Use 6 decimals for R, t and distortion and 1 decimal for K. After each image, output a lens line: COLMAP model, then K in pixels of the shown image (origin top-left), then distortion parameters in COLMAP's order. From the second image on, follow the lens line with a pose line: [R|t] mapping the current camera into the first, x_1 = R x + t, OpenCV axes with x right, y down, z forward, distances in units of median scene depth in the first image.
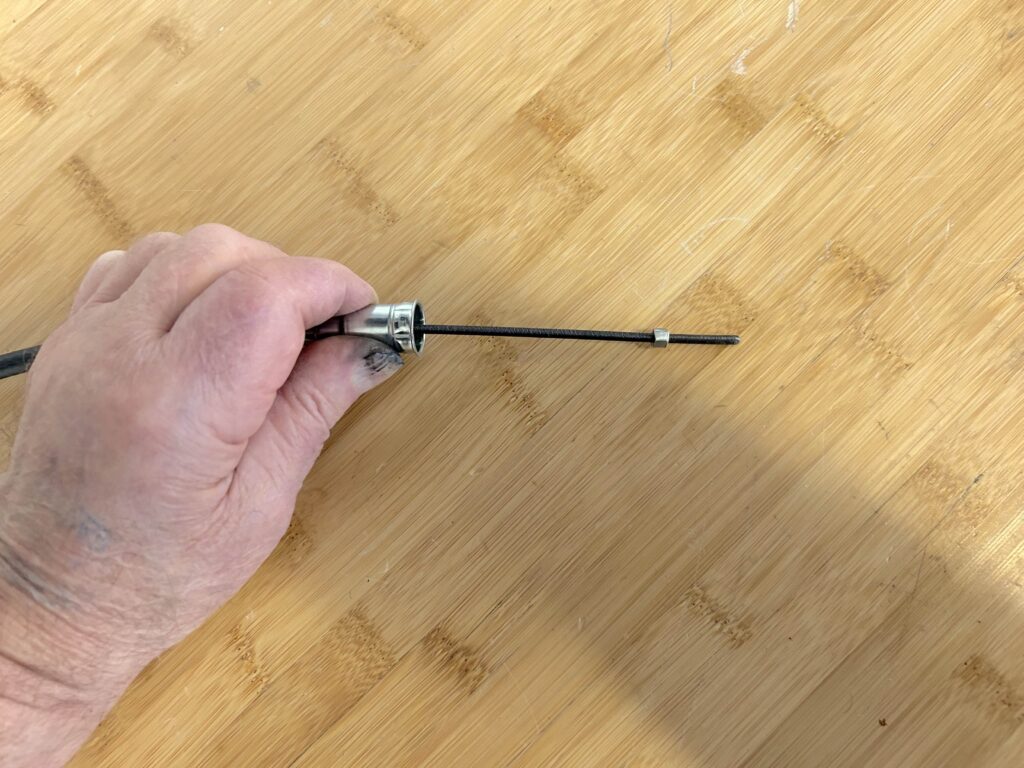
lens RADIAL K [[712.9, 0, 516.3], [0, 712.9, 378.2], [0, 0, 1]] dist [-0.020691, 0.003775]
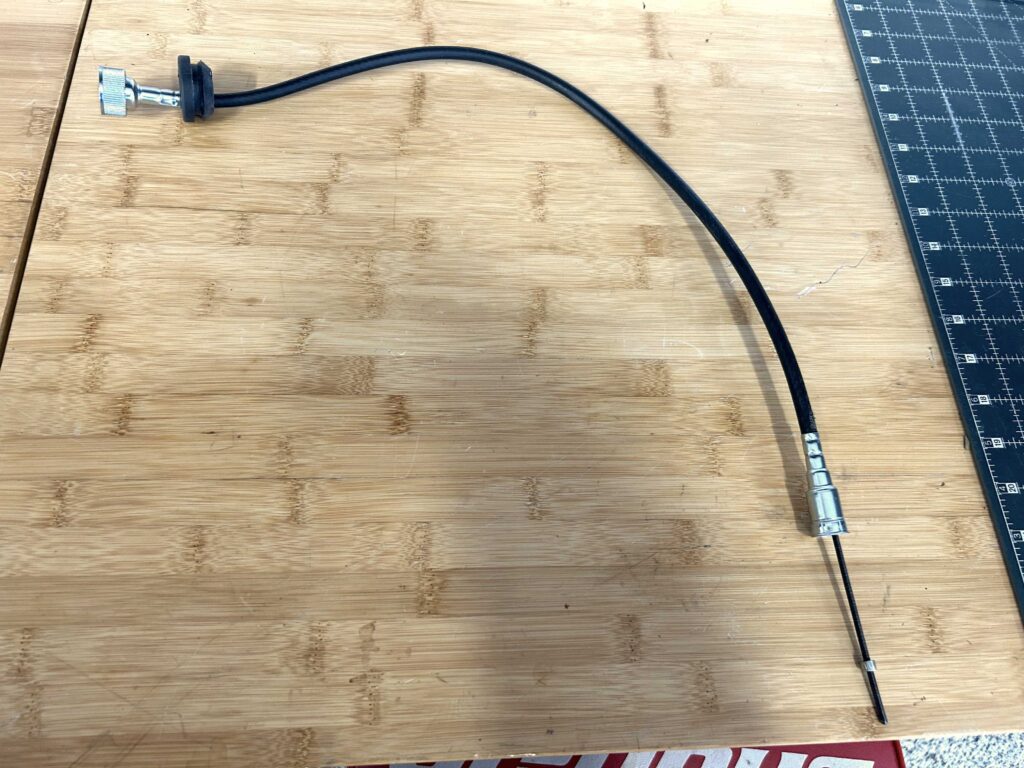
lens RADIAL K [[712.9, 0, 516.3], [0, 712.9, 378.2], [0, 0, 1]] dist [-0.020691, 0.003775]
pose [[0.741632, 0.660352, 0.117974, -0.142066], [-0.665576, 0.702459, 0.252110, -0.284050], [0.083610, -0.265494, 0.960480, -0.581193]]
